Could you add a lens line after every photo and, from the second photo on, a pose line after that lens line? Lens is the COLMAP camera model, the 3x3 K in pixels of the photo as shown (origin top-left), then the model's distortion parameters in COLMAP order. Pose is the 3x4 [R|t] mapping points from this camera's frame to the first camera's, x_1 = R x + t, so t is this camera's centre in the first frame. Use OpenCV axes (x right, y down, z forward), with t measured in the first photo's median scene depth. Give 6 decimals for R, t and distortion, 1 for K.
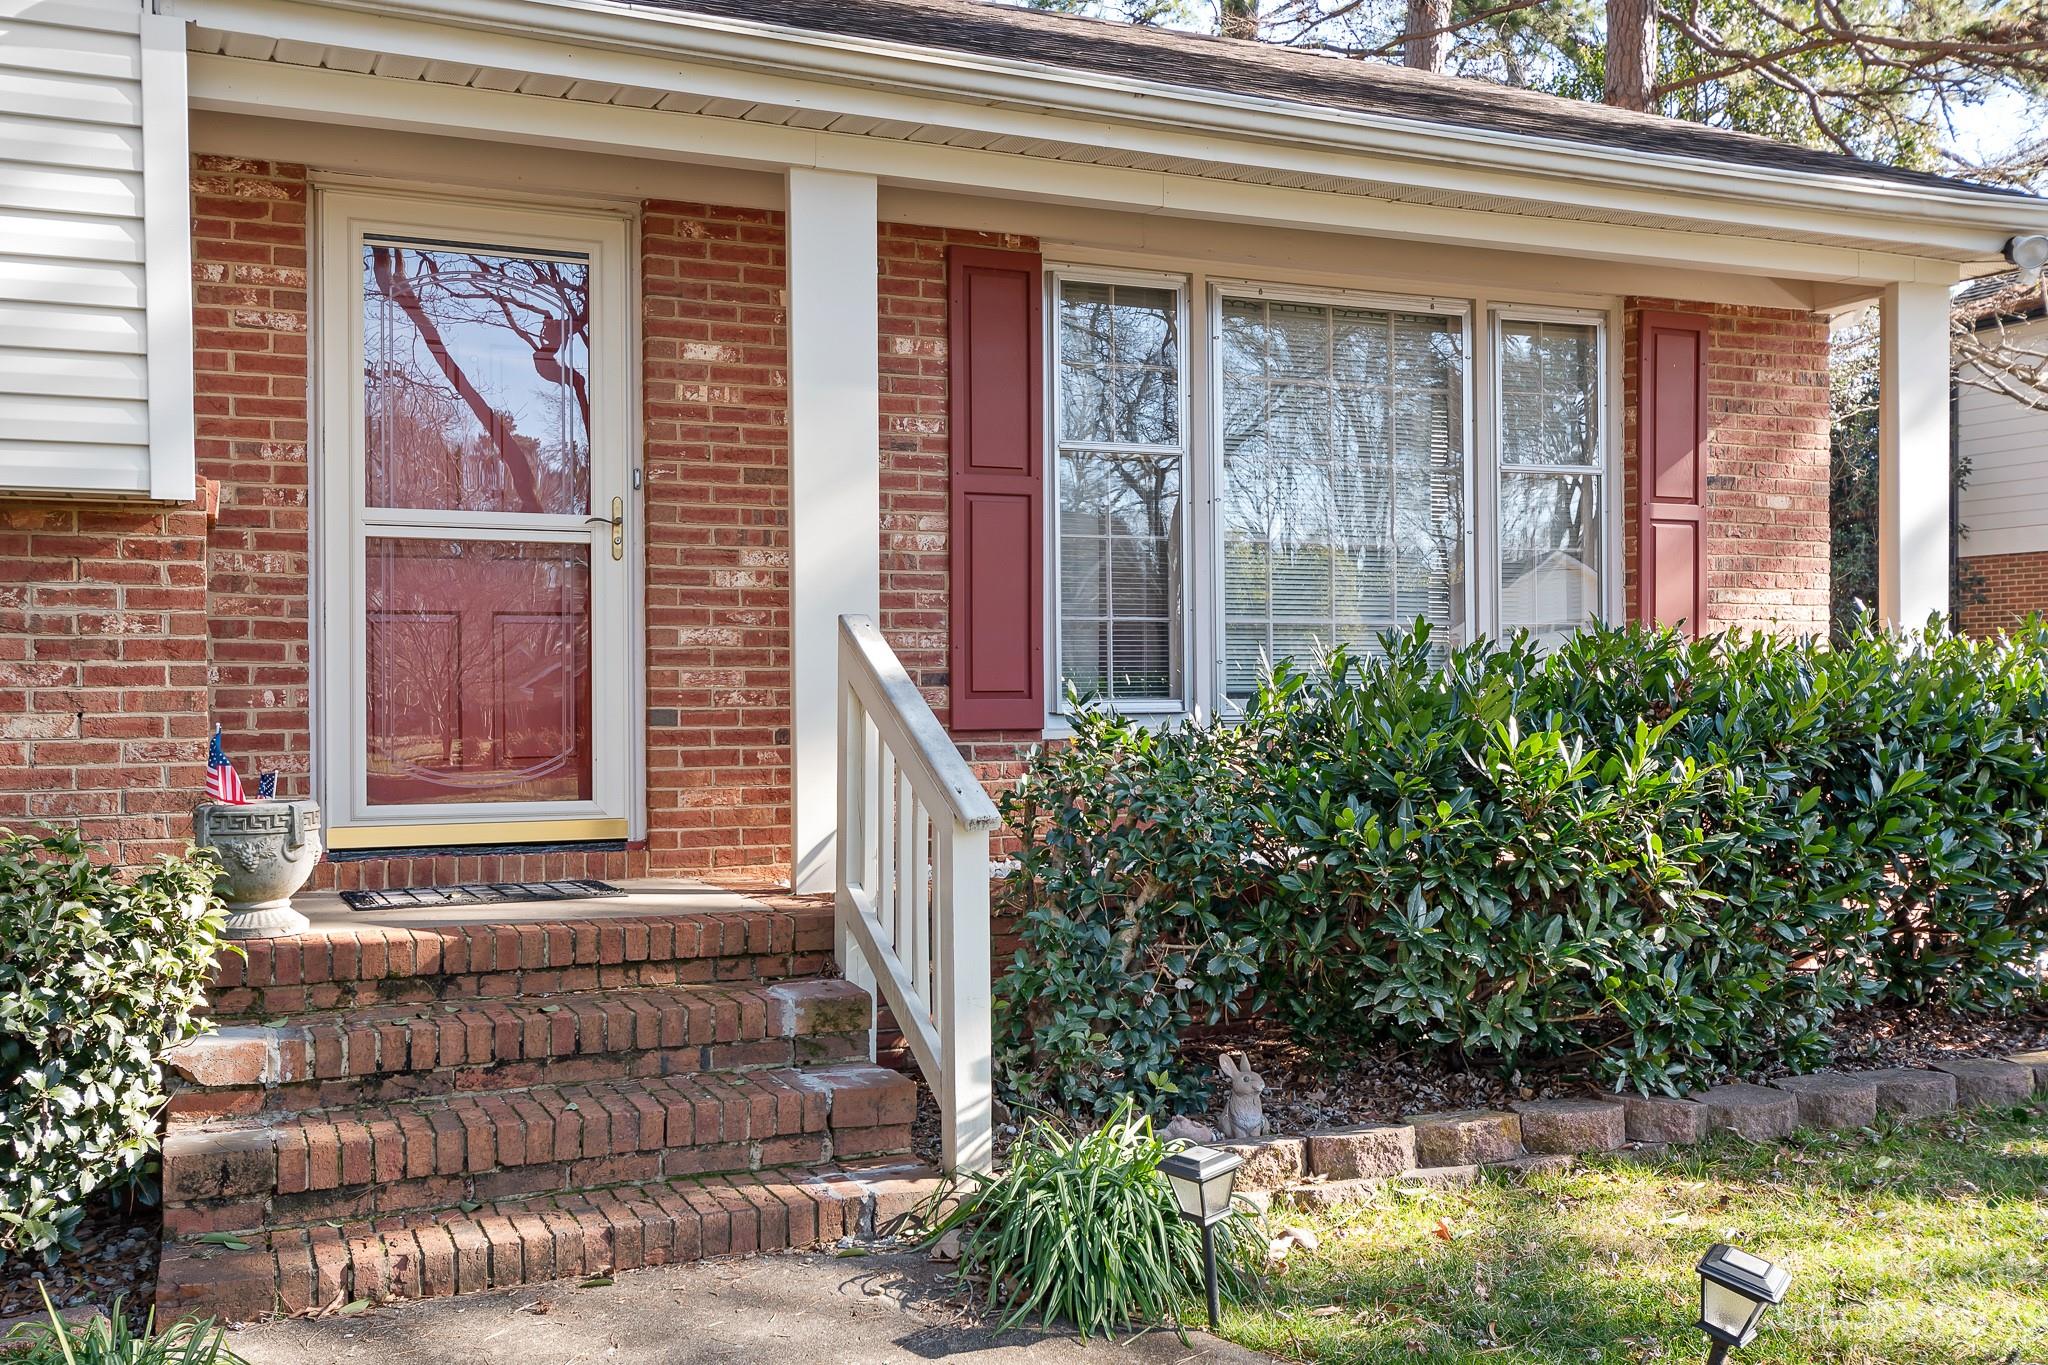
lens RADIAL K [[1893.5, 0, 1041.3], [0, 1893.5, 699.2], [0, 0, 1]] dist [0.025493, 0.000000]
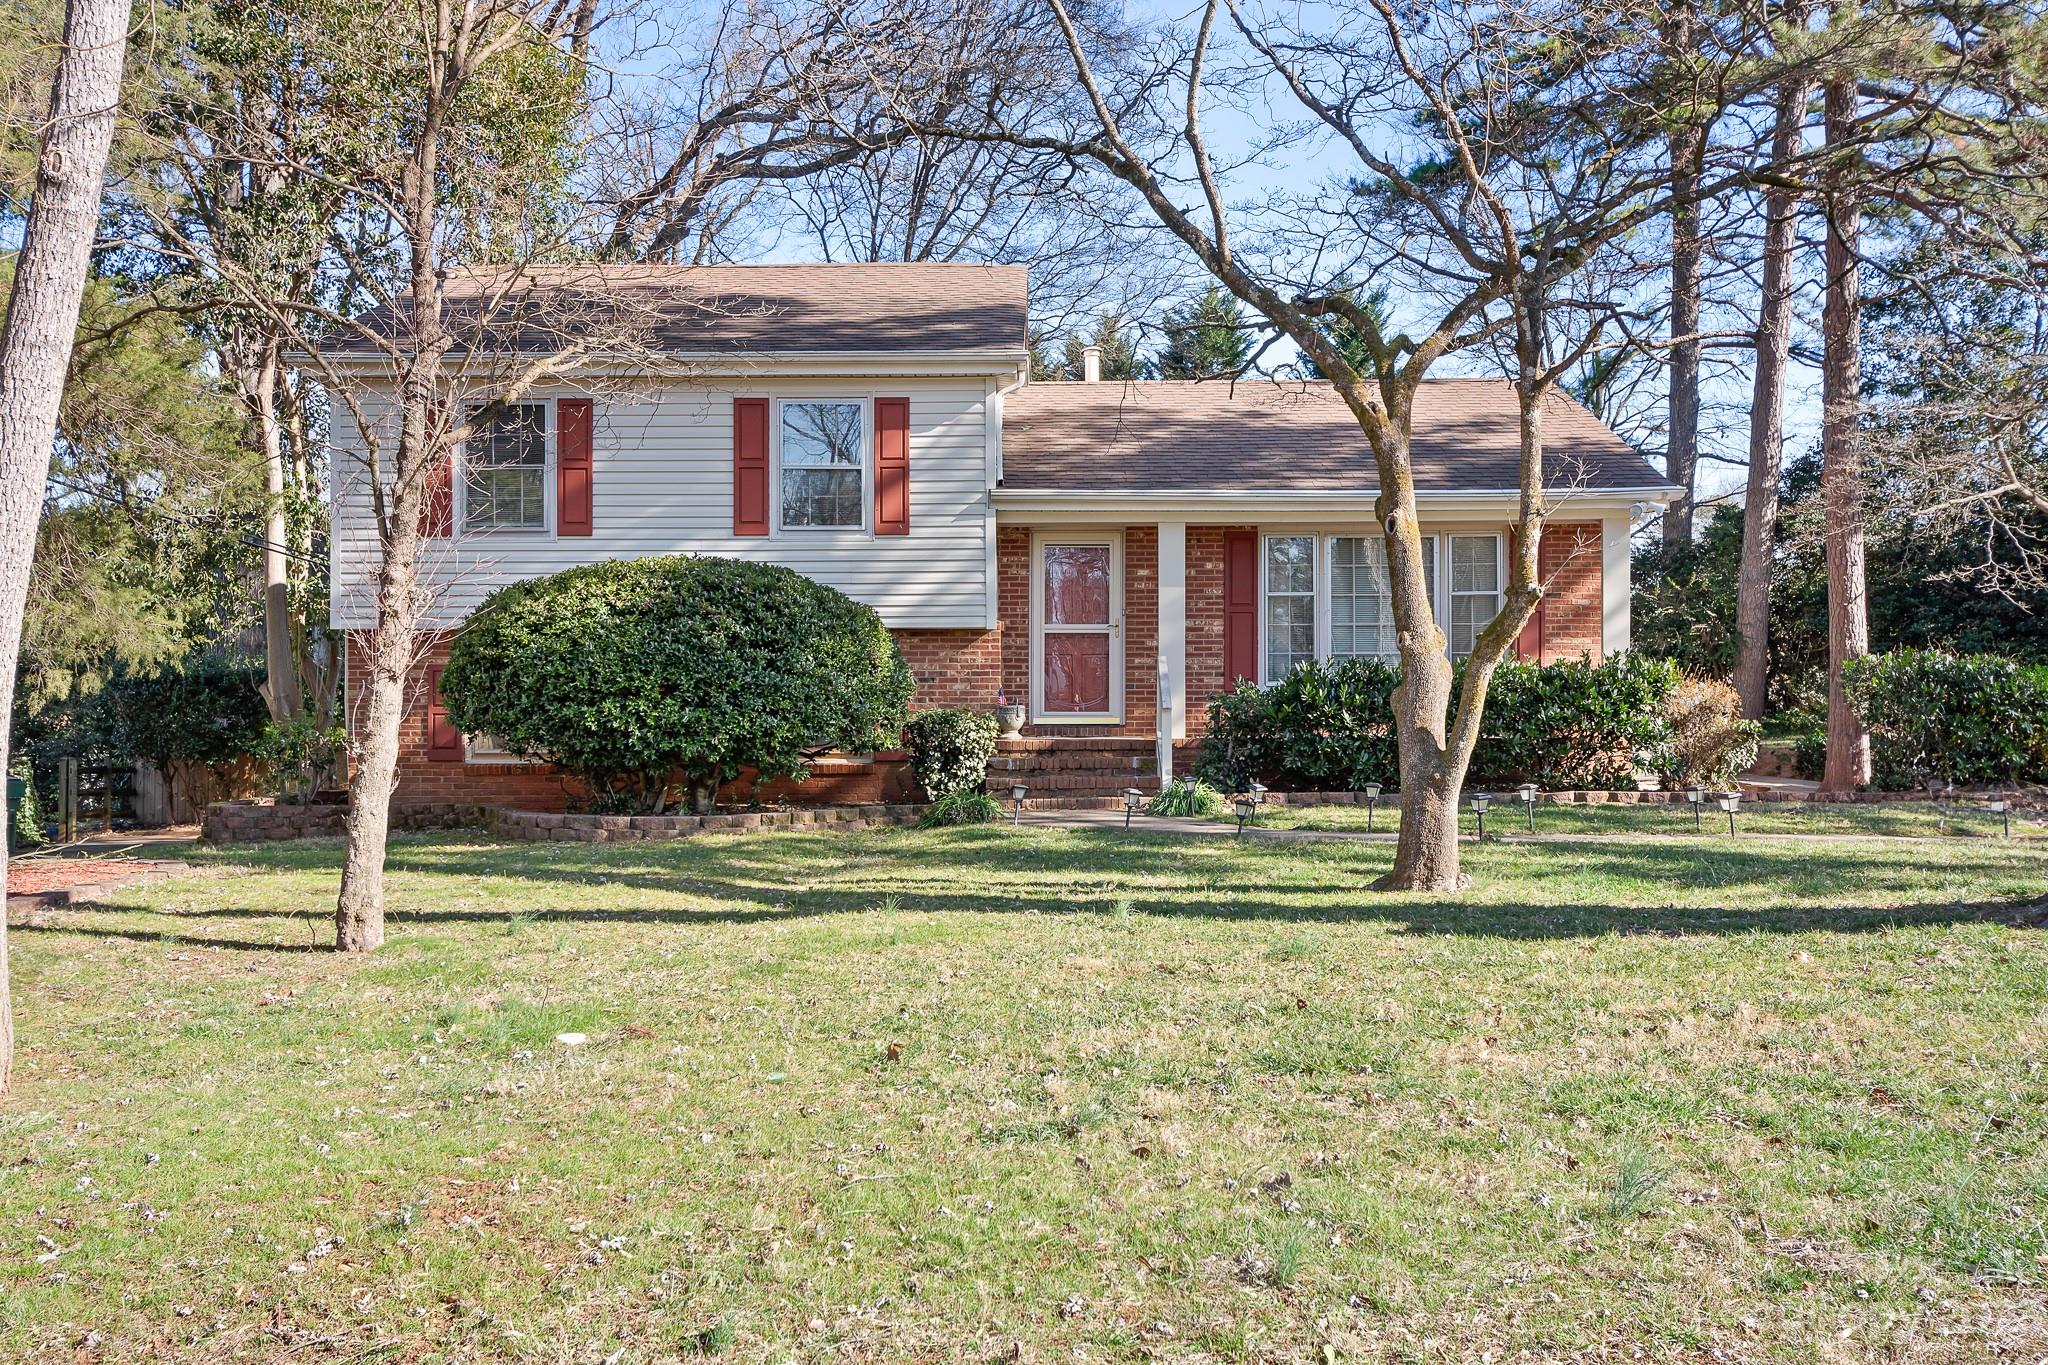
lens RADIAL K [[1734.2, 0, 1028.6], [0, 1734.2, 684.3], [0, 0, 1]] dist [-0.002504, 0.001003]
pose [[0.908425, 0.001775, -0.418043, 0.946023], [-0.005420, 0.999957, -0.007533, 0.031097], [0.418012, 0.009109, 0.908396, -1.889782]]
